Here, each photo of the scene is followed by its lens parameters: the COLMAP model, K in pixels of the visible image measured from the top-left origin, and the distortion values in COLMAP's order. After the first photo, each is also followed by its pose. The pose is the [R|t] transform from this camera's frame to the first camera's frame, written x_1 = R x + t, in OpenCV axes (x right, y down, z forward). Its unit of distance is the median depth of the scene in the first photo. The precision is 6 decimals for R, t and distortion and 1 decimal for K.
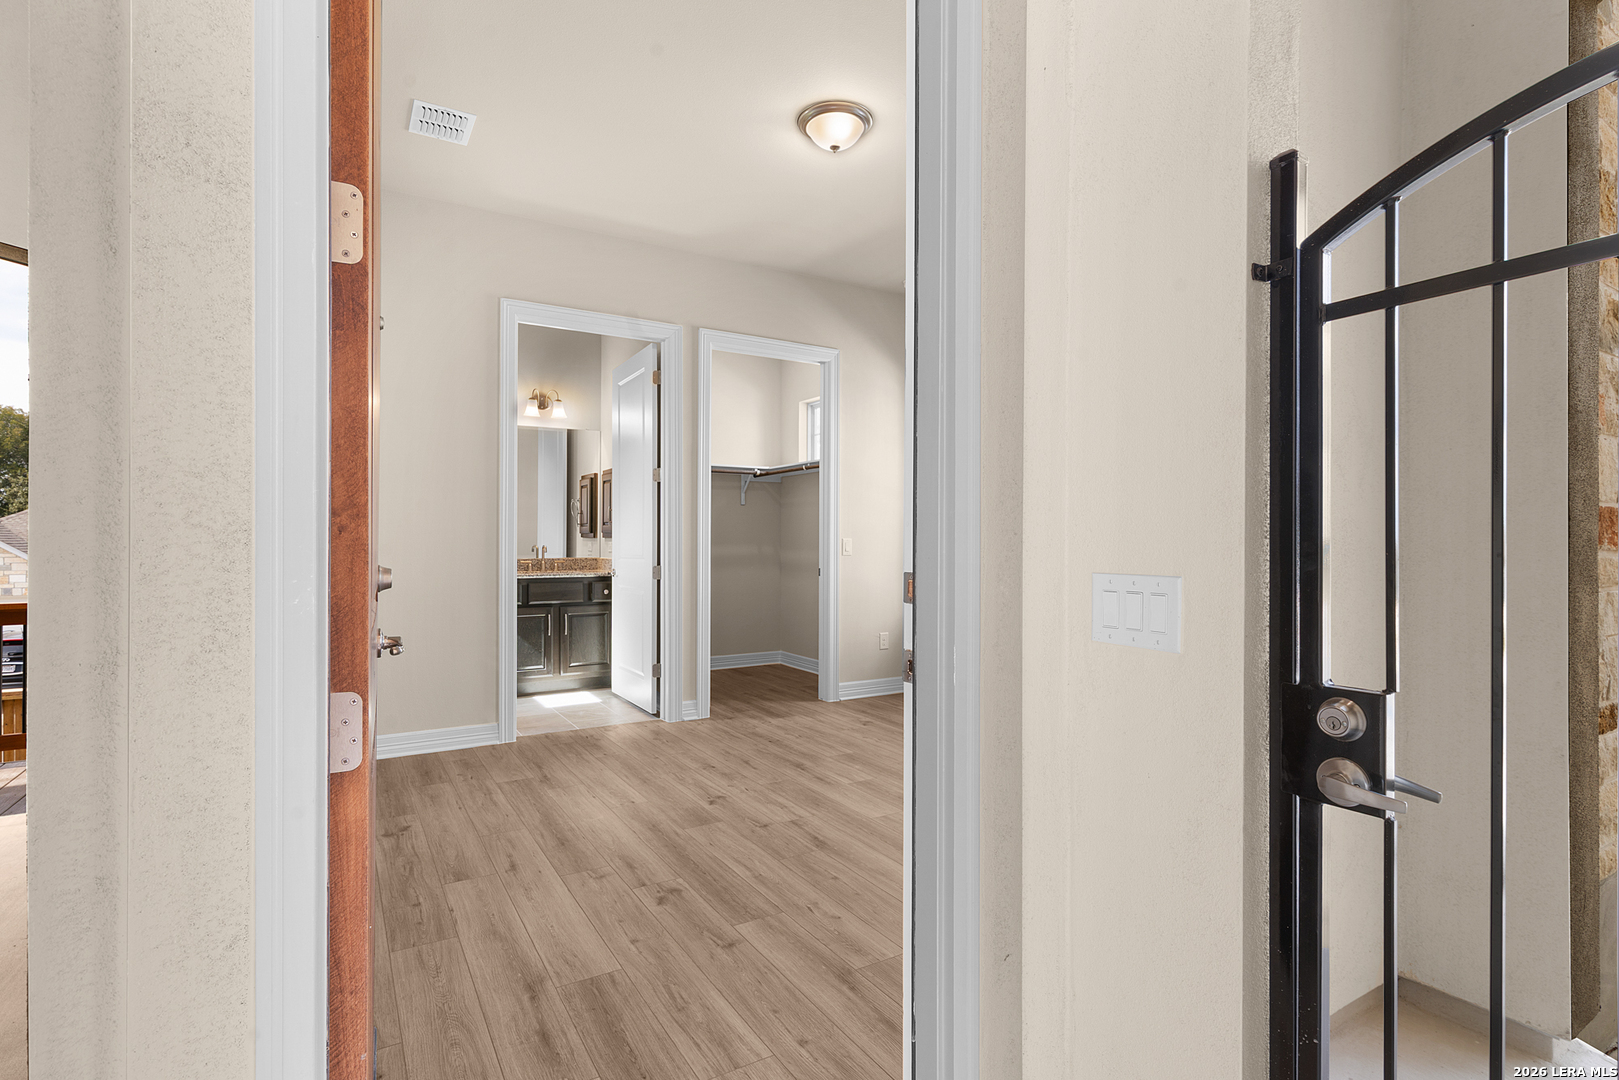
lens RADIAL K [[786.4, 0, 811.9], [0, 786.4, 538.4], [0, 0, 1]] dist [0.003486, -0.000982]
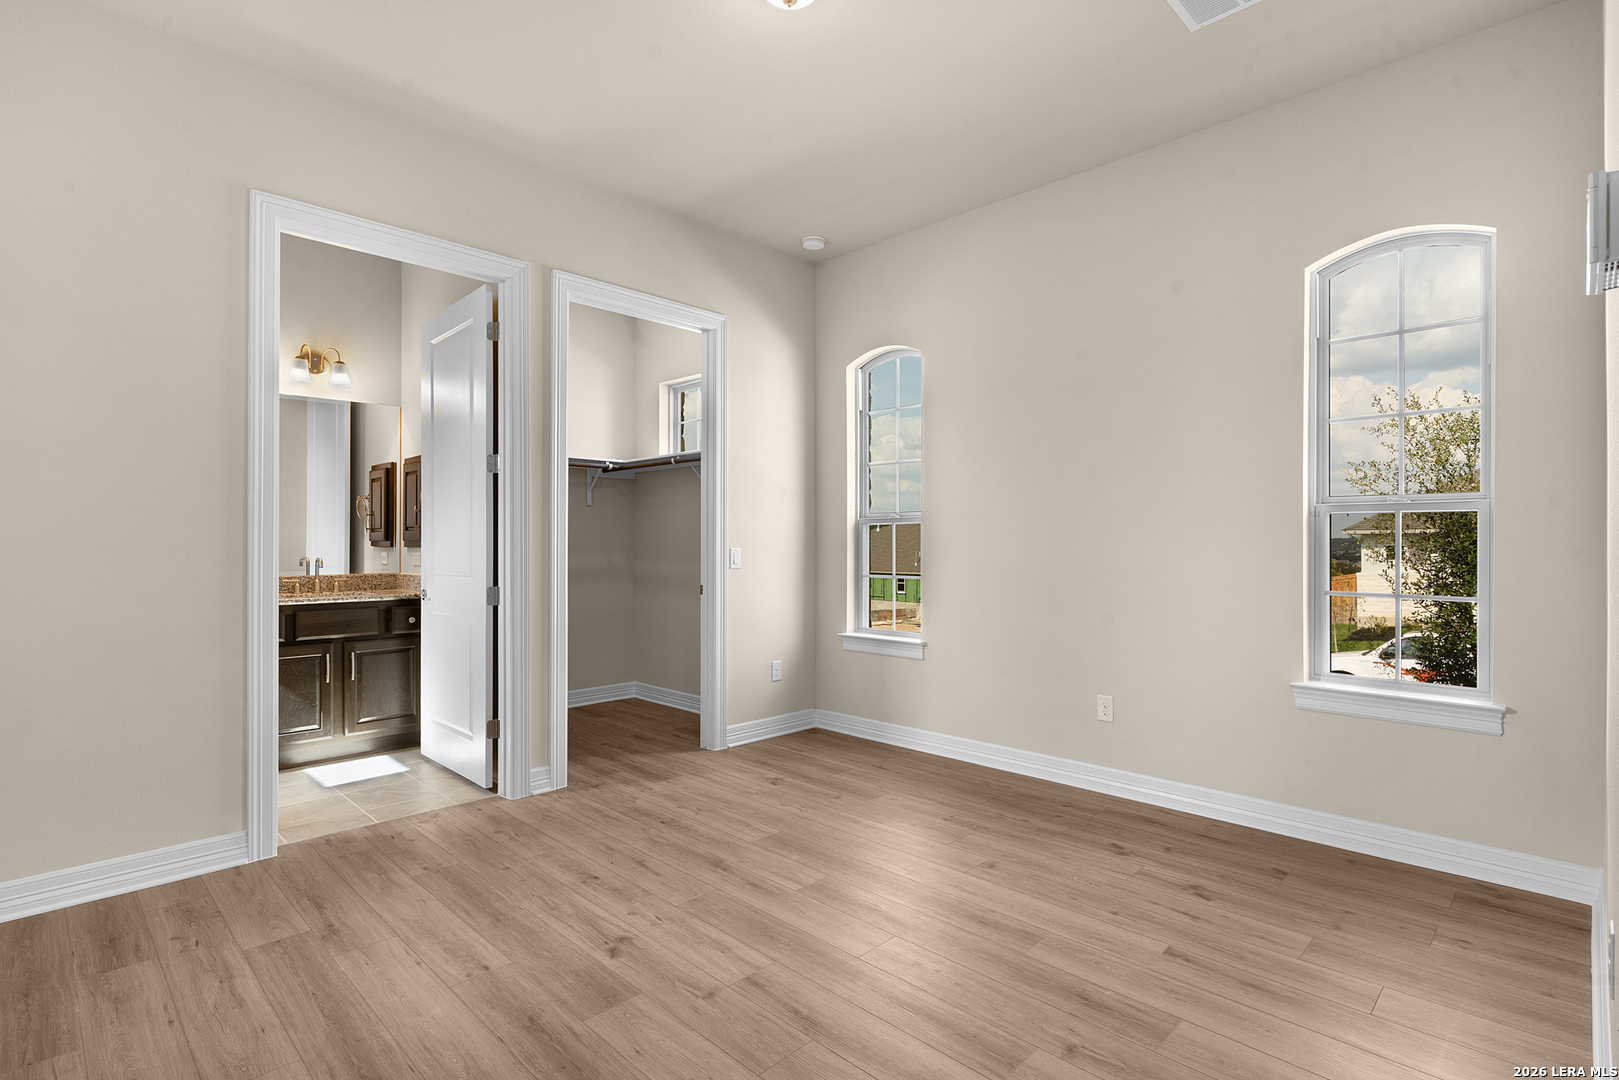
lens RADIAL K [[786.4, 0, 808.6], [0, 786.4, 540.2], [0, 0, 1]] dist [0.003486, -0.000982]
pose [[0.971737, -0.001124, 0.236062, -0.078476], [0.001486, 0.999998, -0.001357, -0.006961], [-0.236060, 0.001669, 0.971737, 0.200395]]
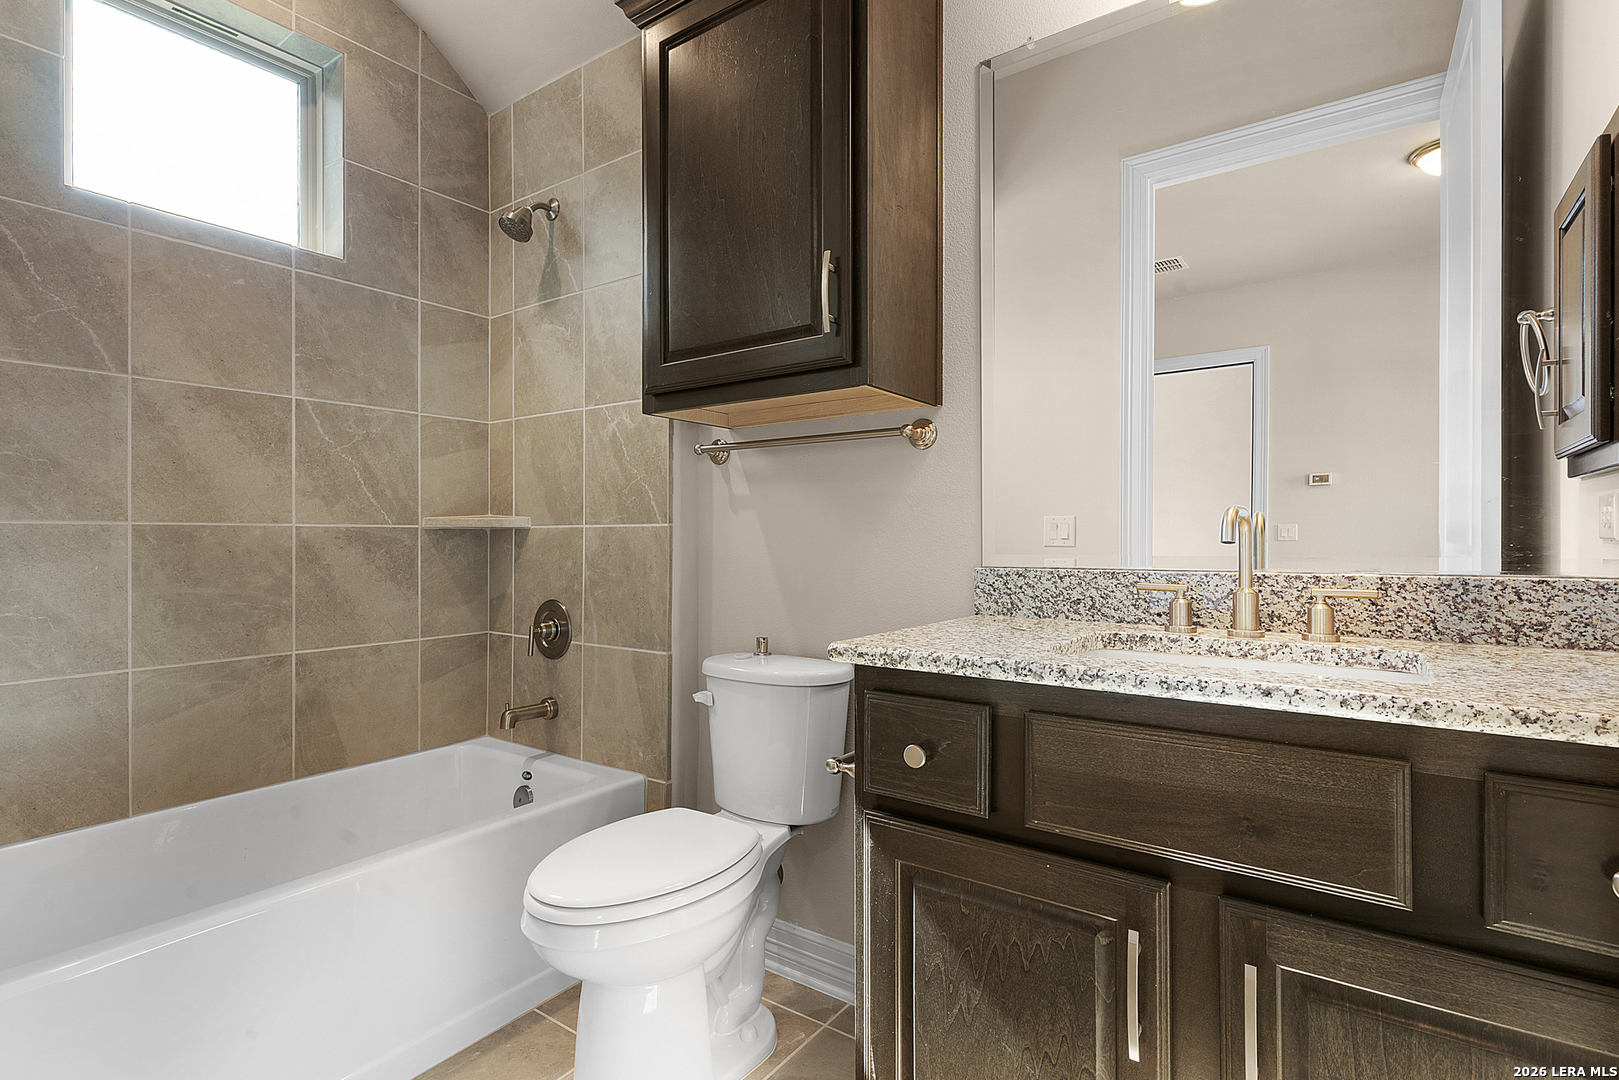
lens RADIAL K [[786.4, 0, 812.5], [0, 786.4, 544.8], [0, 0, 1]] dist [0.003486, -0.000982]
pose [[0.372321, 0.004614, -0.928092, -0.225804], [-0.002247, 0.999989, 0.004070, 0.020712], [0.928101, 0.000570, 0.372328, 0.937365]]
